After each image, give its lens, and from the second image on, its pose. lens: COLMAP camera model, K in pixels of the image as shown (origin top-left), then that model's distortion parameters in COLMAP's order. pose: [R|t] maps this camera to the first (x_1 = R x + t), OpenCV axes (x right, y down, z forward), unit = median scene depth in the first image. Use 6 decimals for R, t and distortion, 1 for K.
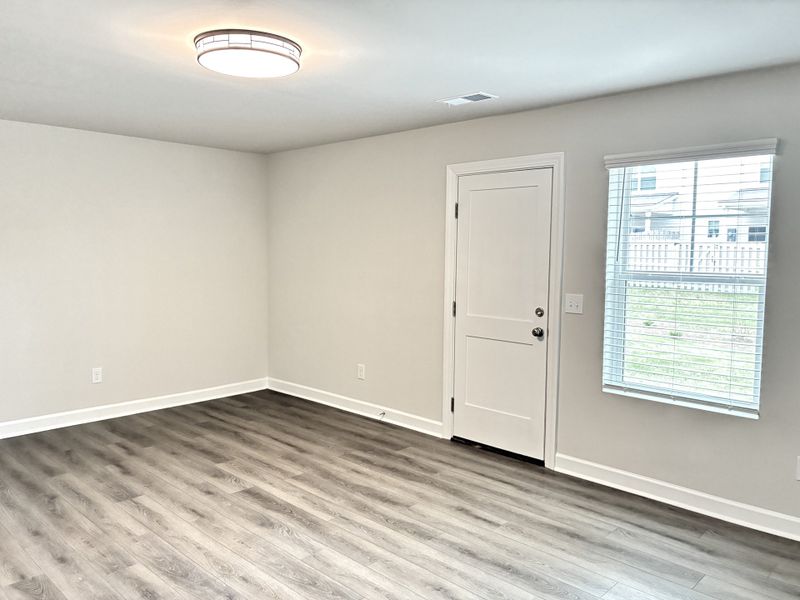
lens RADIAL K [[599.9, 0, 396.9], [0, 599.9, 299.6], [0, 0, 1]] dist [0.042153, -0.068421]
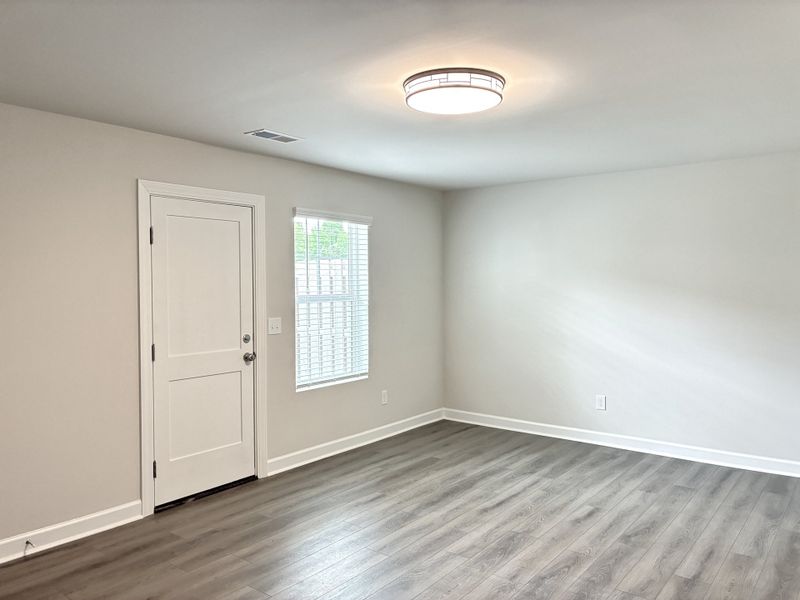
lens RADIAL K [[599.9, 0, 396.9], [0, 599.9, 299.6], [0, 0, 1]] dist [0.042153, -0.068421]
pose [[-0.080329, -0.042573, 0.995859, -0.918898], [0.091829, 0.994523, 0.049923, -0.083474], [-0.992529, 0.095459, -0.075980, 0.869697]]
